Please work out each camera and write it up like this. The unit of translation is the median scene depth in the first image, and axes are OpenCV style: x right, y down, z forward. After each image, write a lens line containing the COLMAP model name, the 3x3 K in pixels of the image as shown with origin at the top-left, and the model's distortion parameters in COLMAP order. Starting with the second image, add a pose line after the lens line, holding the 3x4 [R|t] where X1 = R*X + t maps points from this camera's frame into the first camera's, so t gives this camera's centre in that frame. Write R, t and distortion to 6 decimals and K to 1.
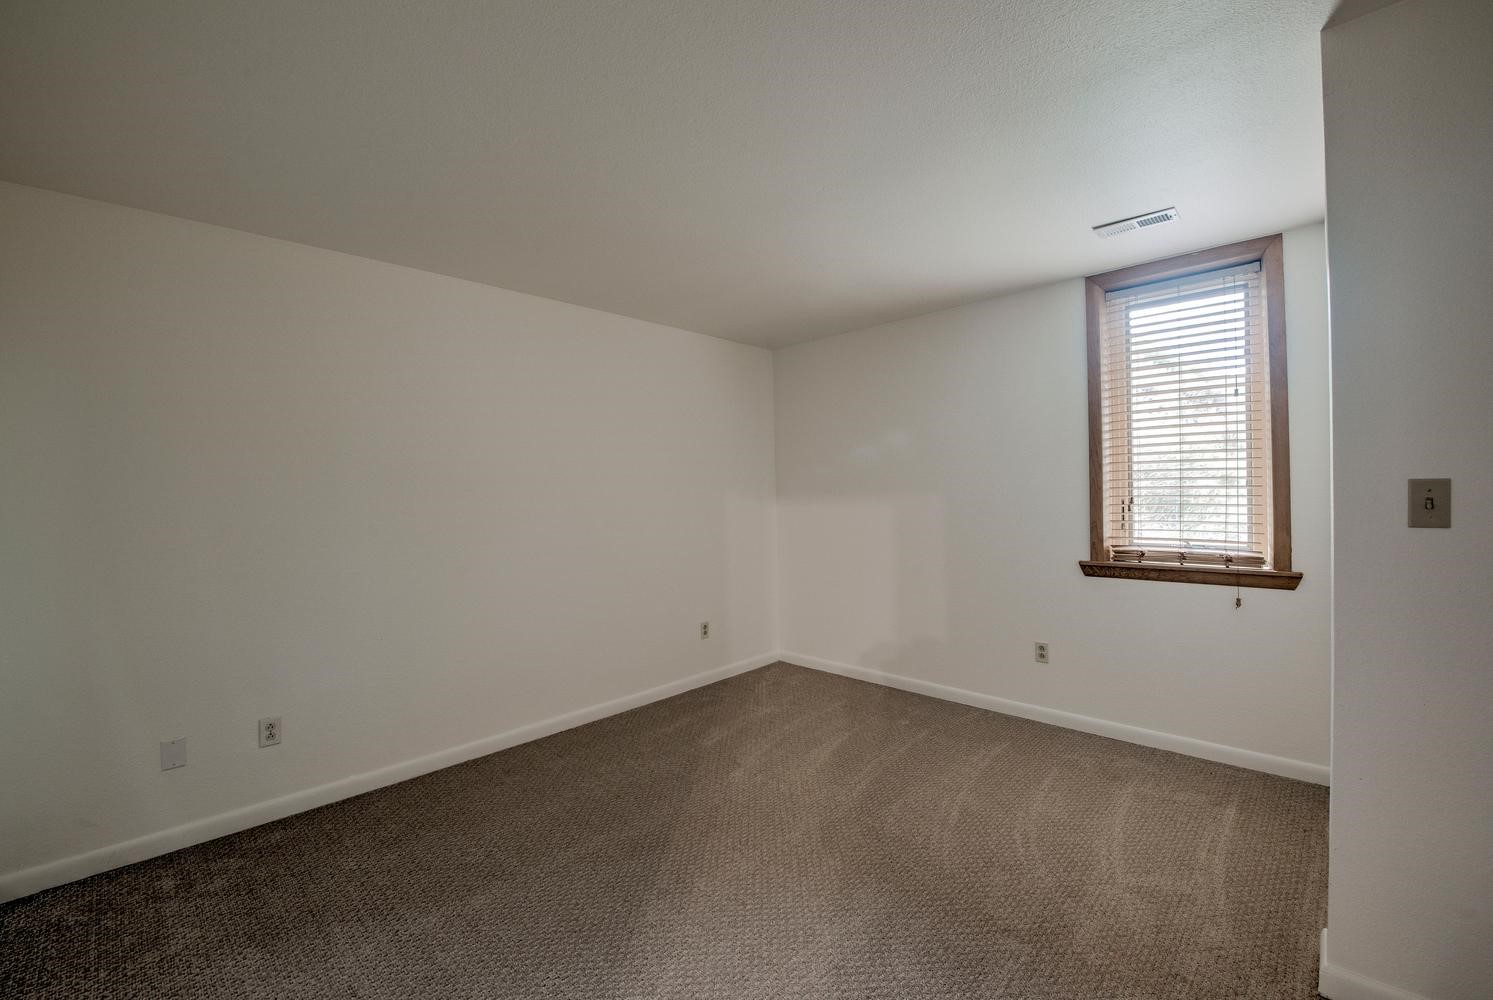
lens RADIAL K [[625.1, 0, 741.1], [0, 625.1, 500.5], [0, 0, 1]] dist [-0.016139, -0.000785]
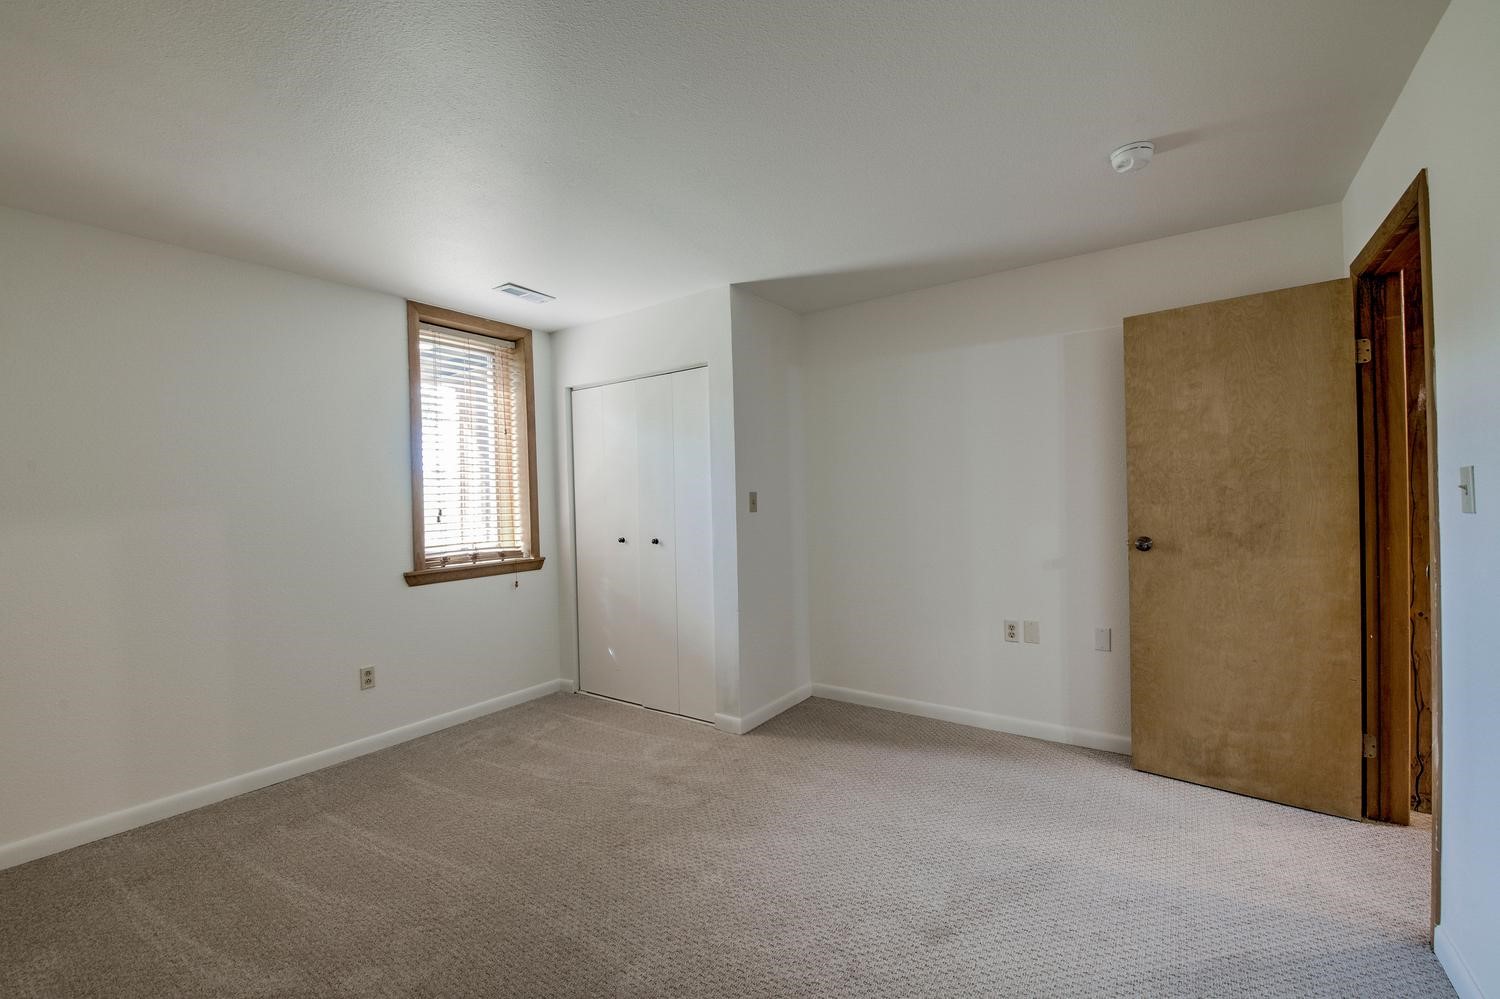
lens RADIAL K [[628.0, 0, 744.6], [0, 628.0, 500.0], [0, 0, 1]] dist [-0.016139, -0.000785]
pose [[-0.183976, 0.019687, 0.982734, -0.619667], [0.036659, 0.999241, -0.013155, 0.012816], [-0.982247, 0.033606, -0.184558, 0.696141]]
